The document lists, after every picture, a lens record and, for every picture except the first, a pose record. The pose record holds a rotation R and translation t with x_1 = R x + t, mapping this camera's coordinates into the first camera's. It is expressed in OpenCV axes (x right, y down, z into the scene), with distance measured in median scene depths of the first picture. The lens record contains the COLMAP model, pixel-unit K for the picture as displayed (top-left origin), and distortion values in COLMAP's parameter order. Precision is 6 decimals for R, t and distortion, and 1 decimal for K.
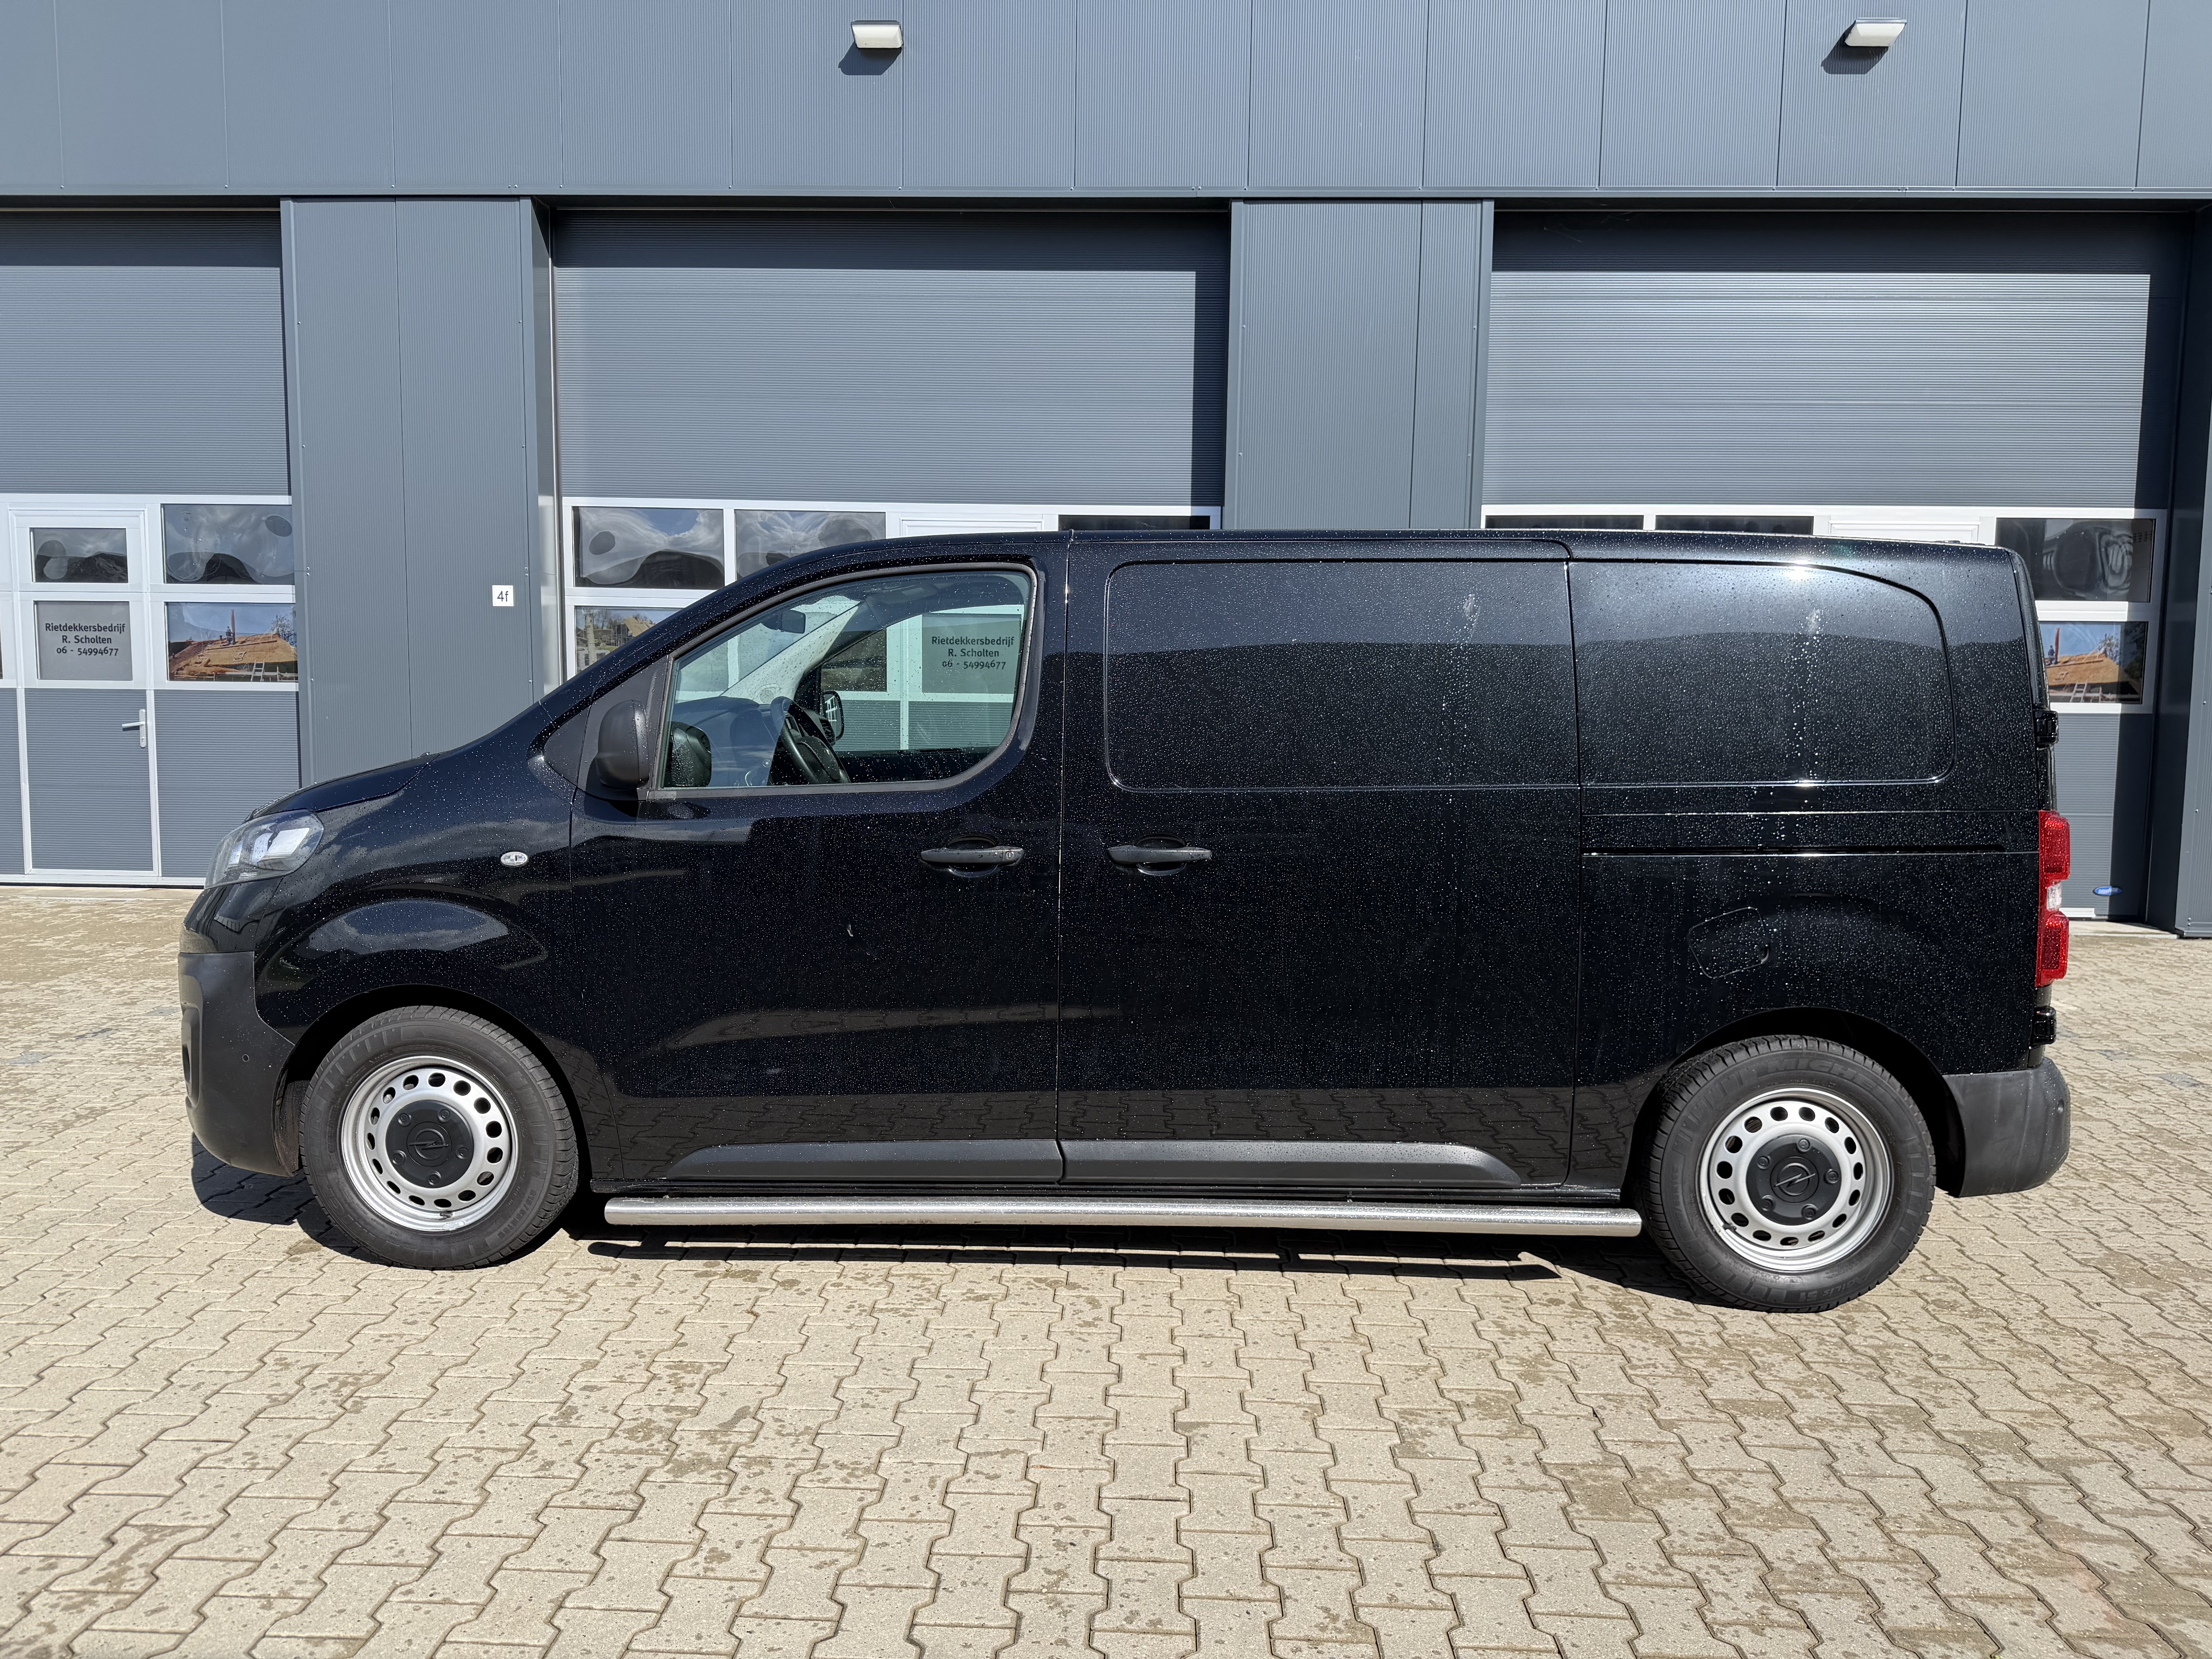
lens RADIAL K [[1538.9, 0, 1100.0], [0, 1538.9, 803.7], [0, 0, 1]] dist [0.001377, -0.003158]
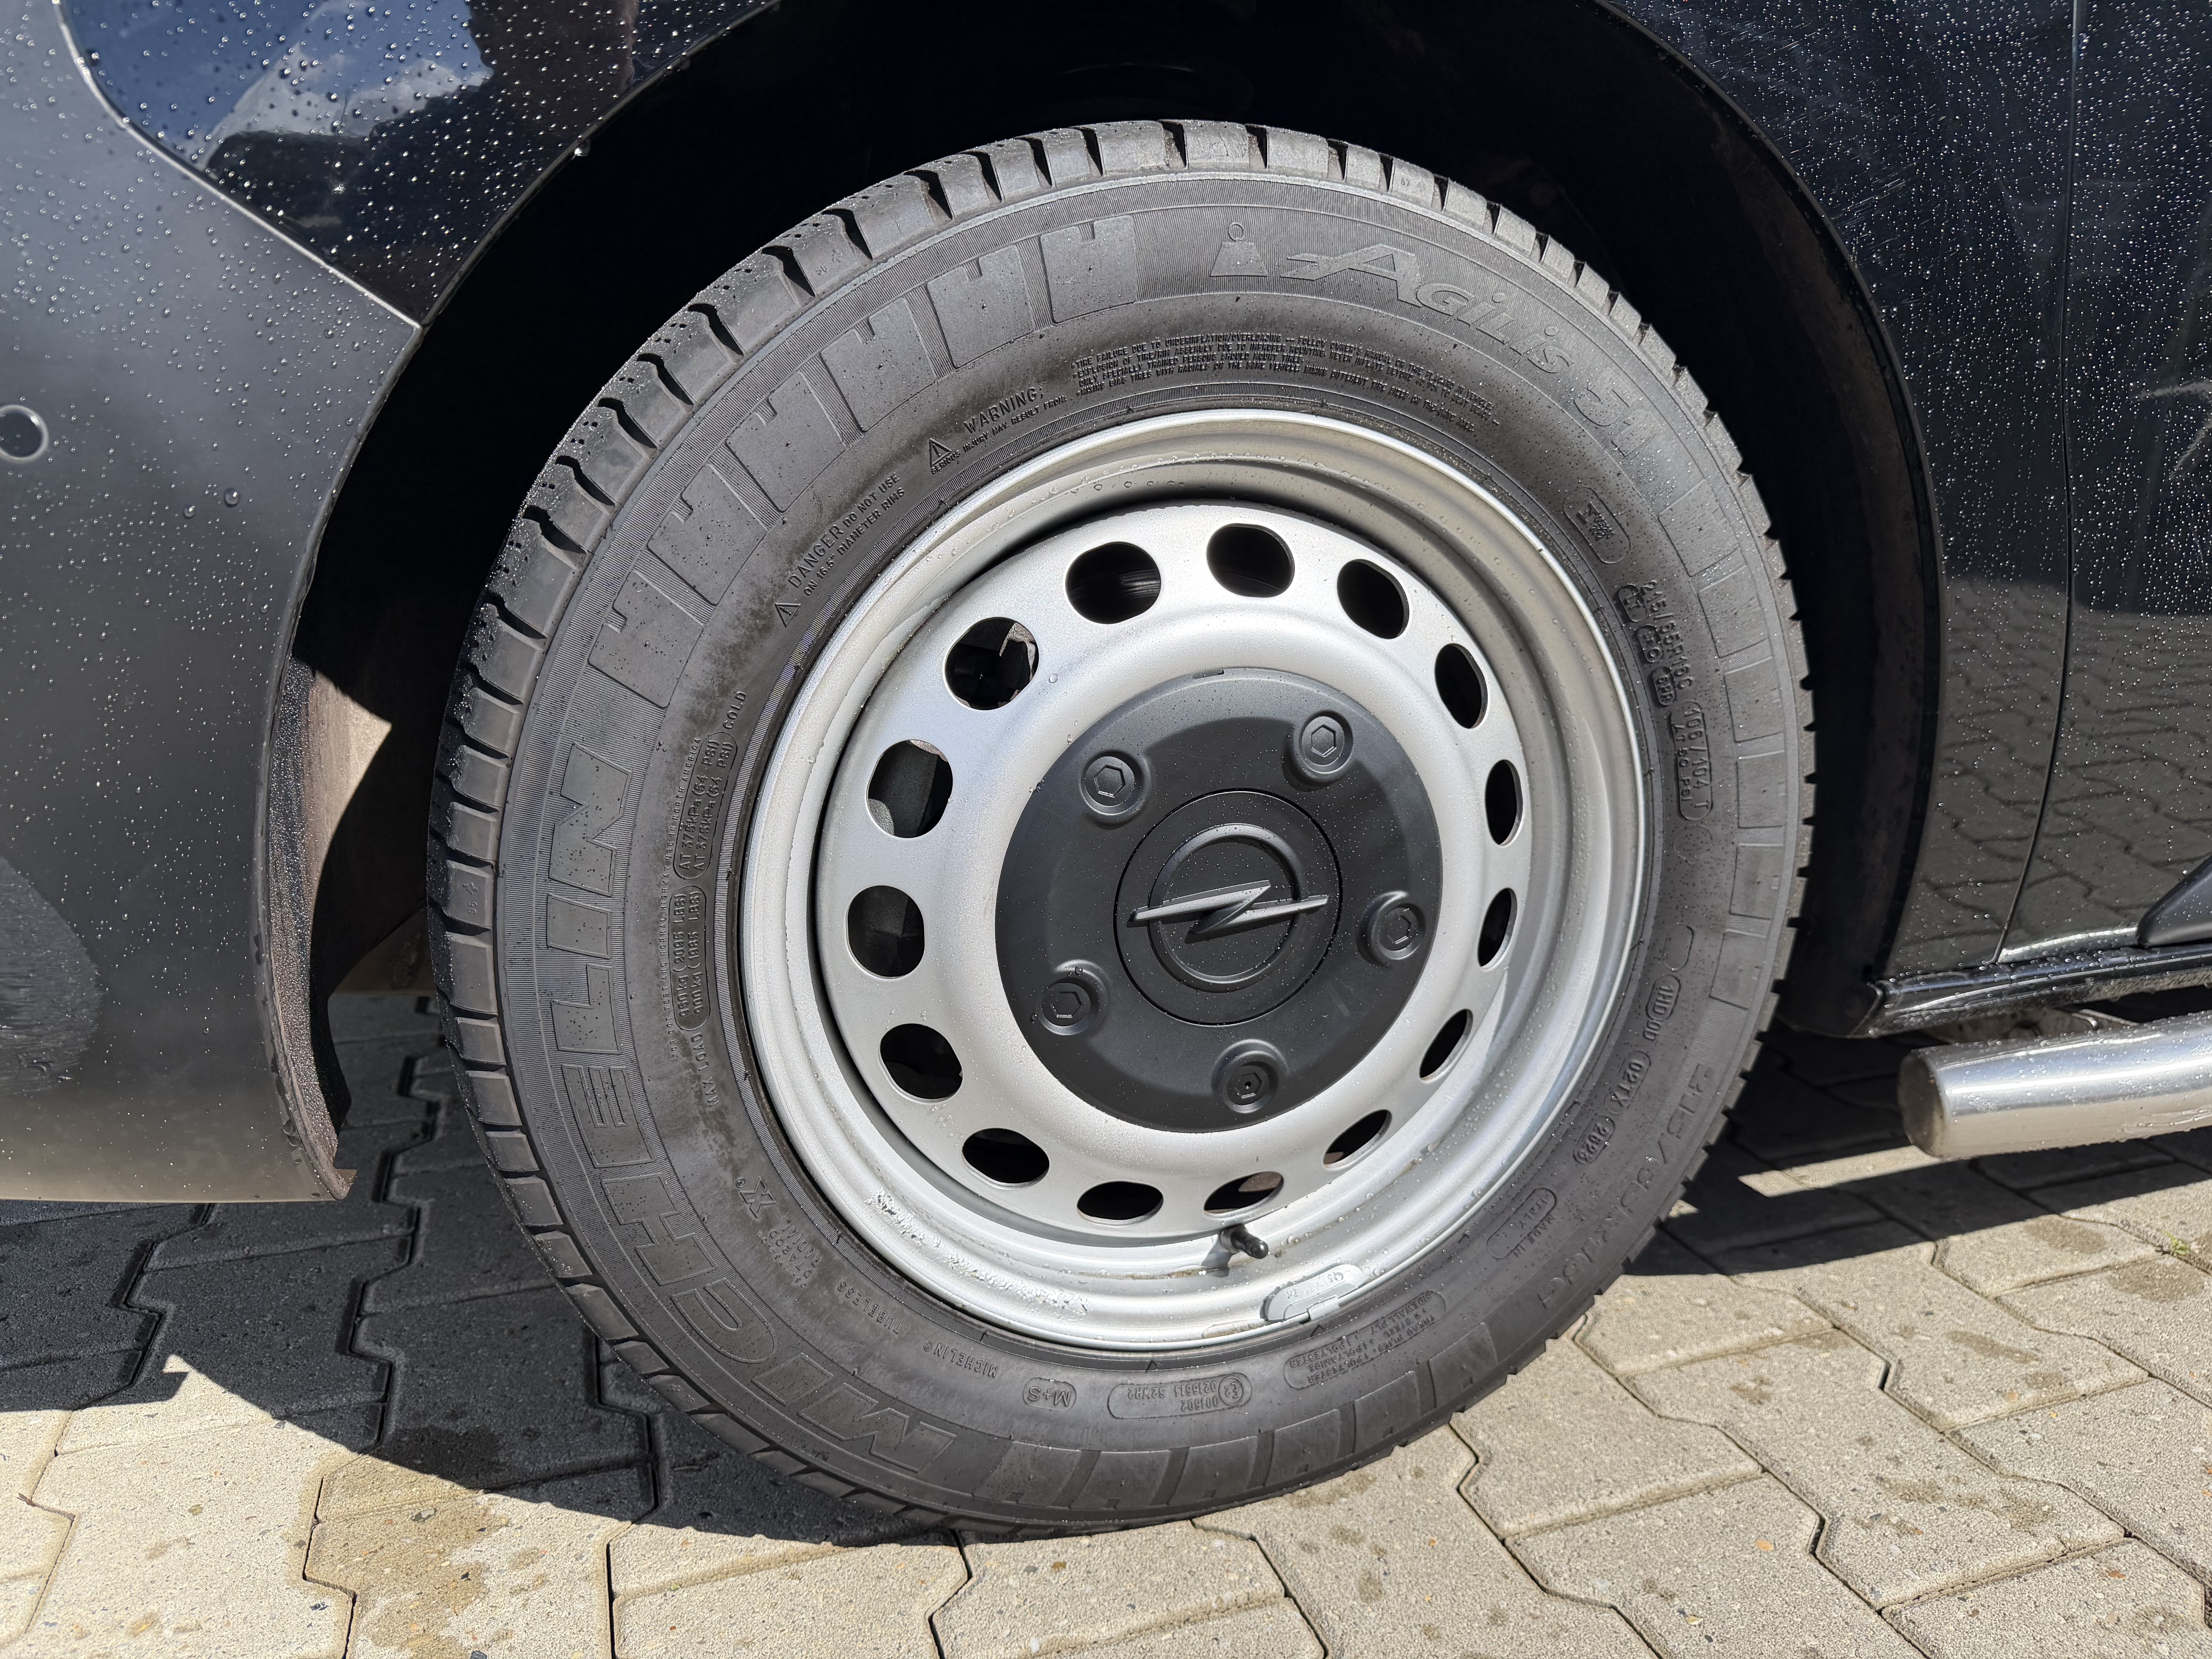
lens RADIAL K [[1697.0, 0, 935.6], [0, 1697.0, 777.7], [0, 0, 1]] dist [-0.027385, -0.009711]
pose [[0.946720, -0.091251, 0.308860, -0.551959], [0.047113, 0.987943, 0.147472, 0.182637], [-0.318594, -0.125064, 0.939605, 0.859589]]
